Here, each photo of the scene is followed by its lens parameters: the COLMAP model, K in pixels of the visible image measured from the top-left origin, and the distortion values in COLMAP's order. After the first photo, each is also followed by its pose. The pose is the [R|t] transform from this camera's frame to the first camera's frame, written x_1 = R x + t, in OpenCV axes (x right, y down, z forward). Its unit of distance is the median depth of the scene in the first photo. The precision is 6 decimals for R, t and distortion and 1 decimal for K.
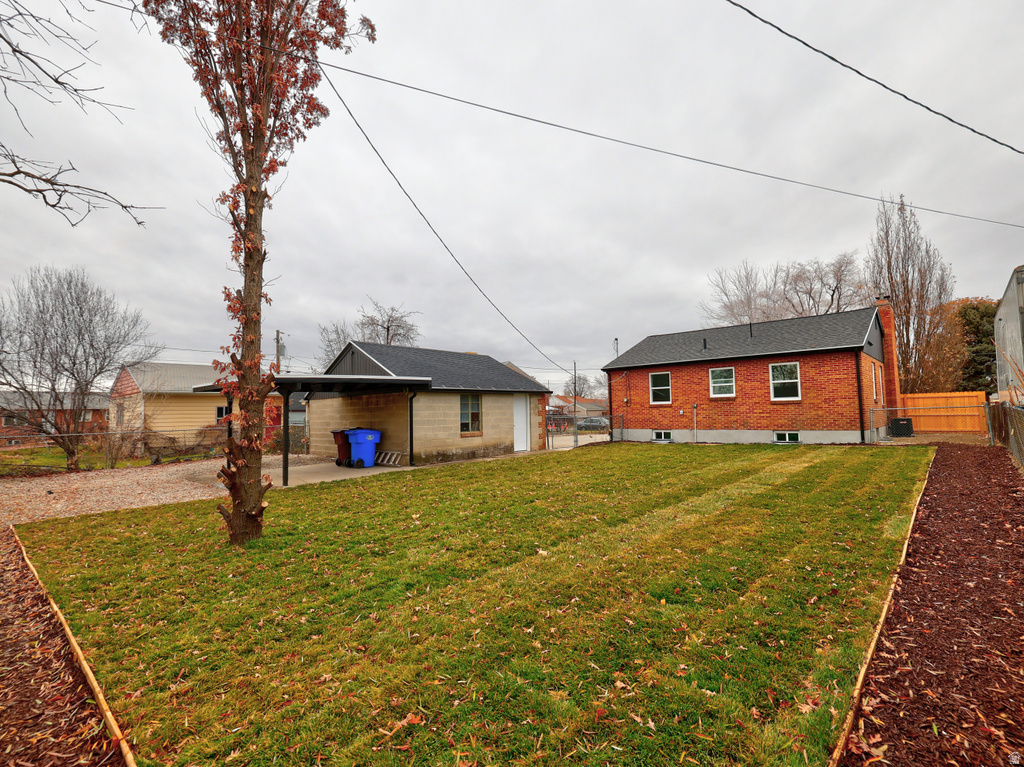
lens RADIAL K [[490.1, 0, 513.7], [0, 490.1, 379.6], [0, 0, 1]] dist [-0.001293, 0.000160]
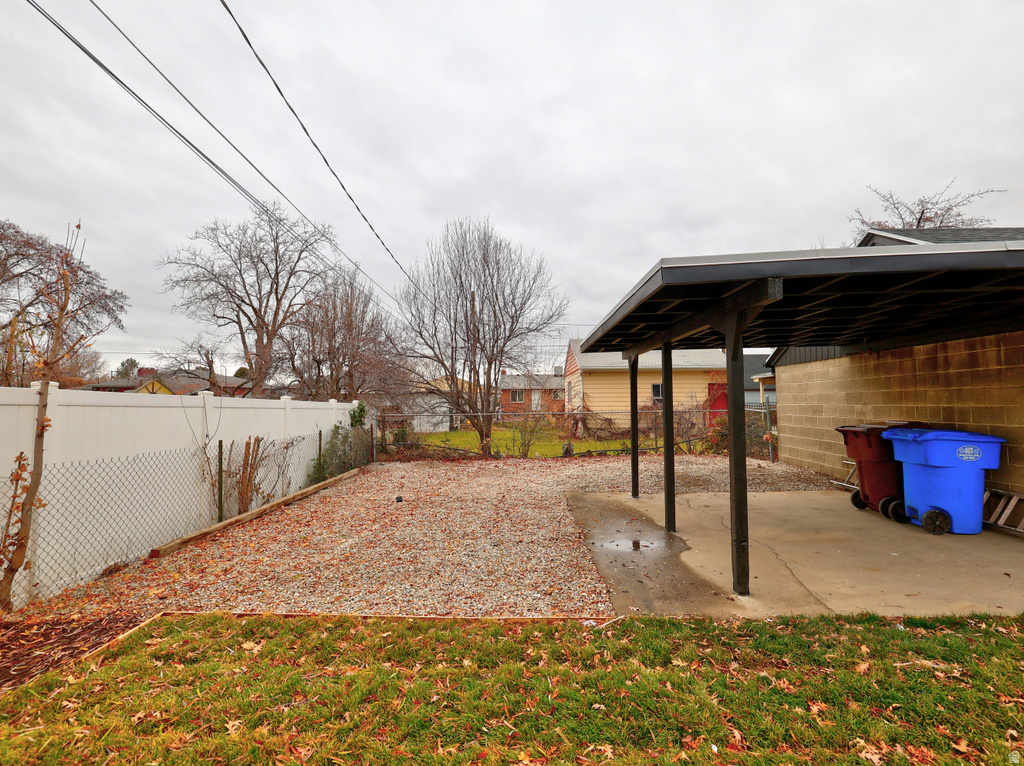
lens RADIAL K [[490.1, 0, 513.7], [0, 490.1, 379.1], [0, 0, 1]] dist [-0.001293, 0.000160]
pose [[0.654606, -0.015991, -0.755801, -0.195368], [0.043688, 0.998906, 0.016704, 0.034825], [0.754707, -0.043954, 0.654588, 0.417751]]
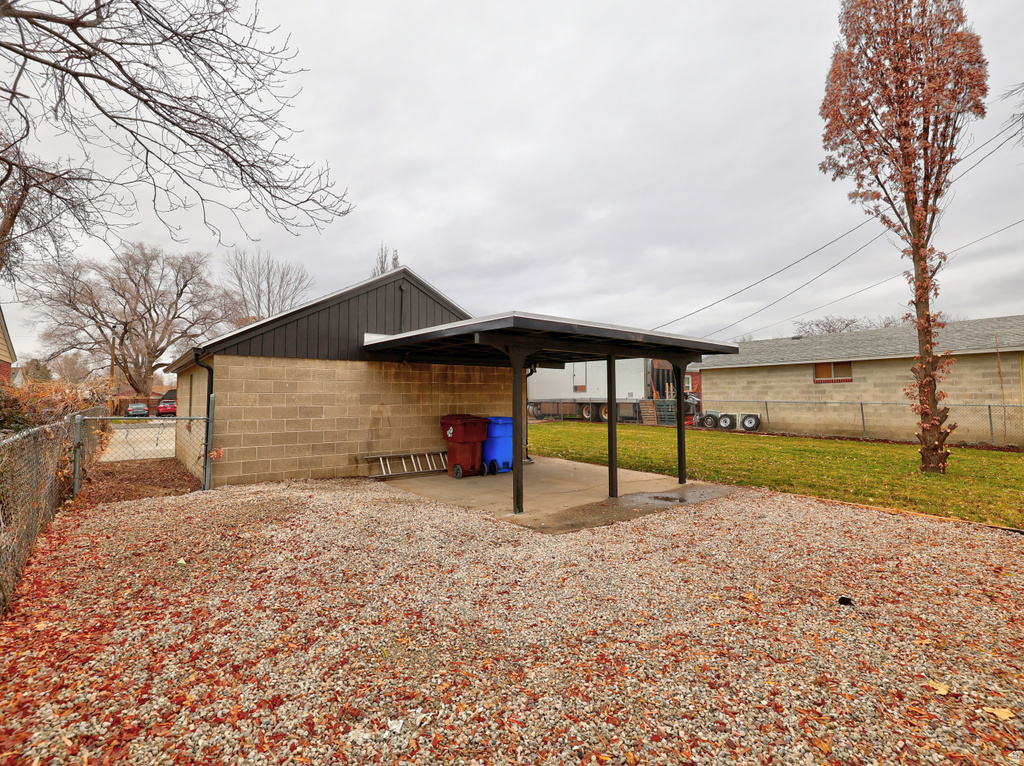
lens RADIAL K [[490.1, 0, 513.7], [0, 490.1, 379.1], [0, 0, 1]] dist [-0.001293, 0.000160]
pose [[0.157324, 0.063467, 0.985505, -0.819166], [-0.066183, 0.996367, -0.053601, 0.070530], [-0.985327, -0.056791, 0.160953, 0.721666]]
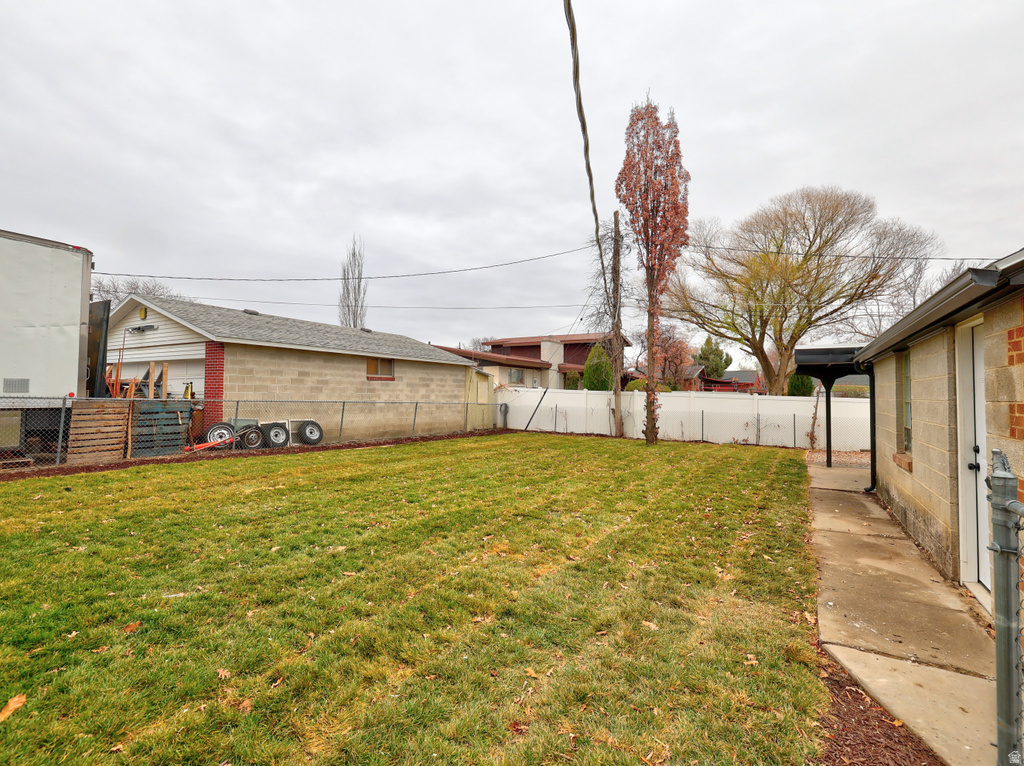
lens RADIAL K [[490.1, 0, 513.7], [0, 490.1, 379.1], [0, 0, 1]] dist [-0.001293, 0.000160]
pose [[-0.978550, 0.004562, -0.205957, 0.258036], [0.024216, 0.995371, -0.093004, 0.069390], [0.204579, -0.095996, -0.974131, 1.199258]]
